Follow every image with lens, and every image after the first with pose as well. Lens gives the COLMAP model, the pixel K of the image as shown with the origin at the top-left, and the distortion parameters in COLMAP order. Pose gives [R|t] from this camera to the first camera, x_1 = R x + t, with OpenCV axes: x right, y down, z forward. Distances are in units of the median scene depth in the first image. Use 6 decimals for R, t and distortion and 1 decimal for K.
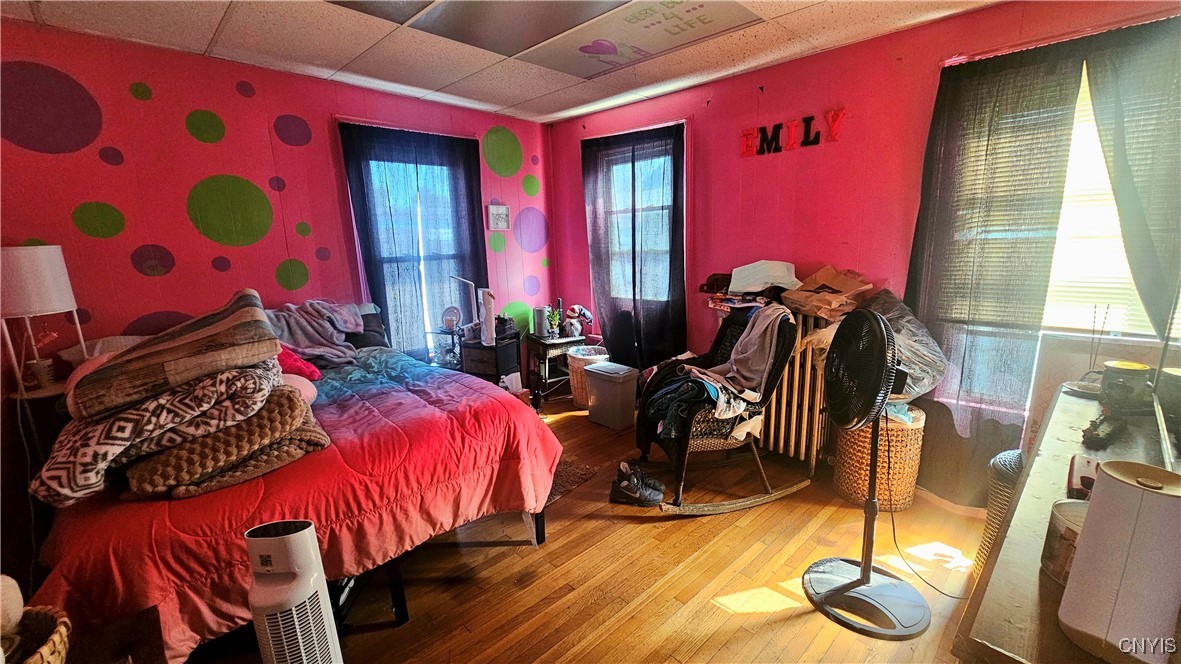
lens RADIAL K [[481.6, 0, 590.5], [0, 481.6, 332.0], [0, 0, 1]] dist [0.002283, -0.000031]
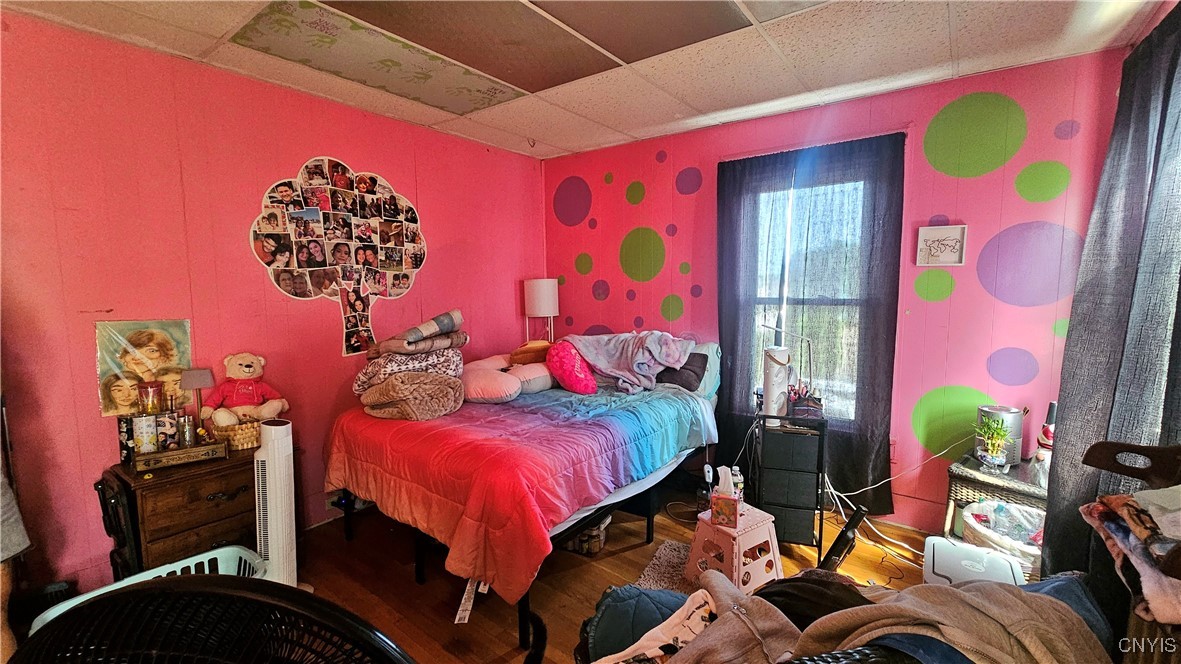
lens RADIAL K [[481.6, 0, 590.5], [0, 481.6, 332.0], [0, 0, 1]] dist [0.002283, -0.000031]
pose [[0.147405, 0.115614, -0.982296, 0.470179], [-0.200645, 0.975990, 0.084762, -0.120832], [0.968511, 0.184599, 0.167064, 0.634922]]
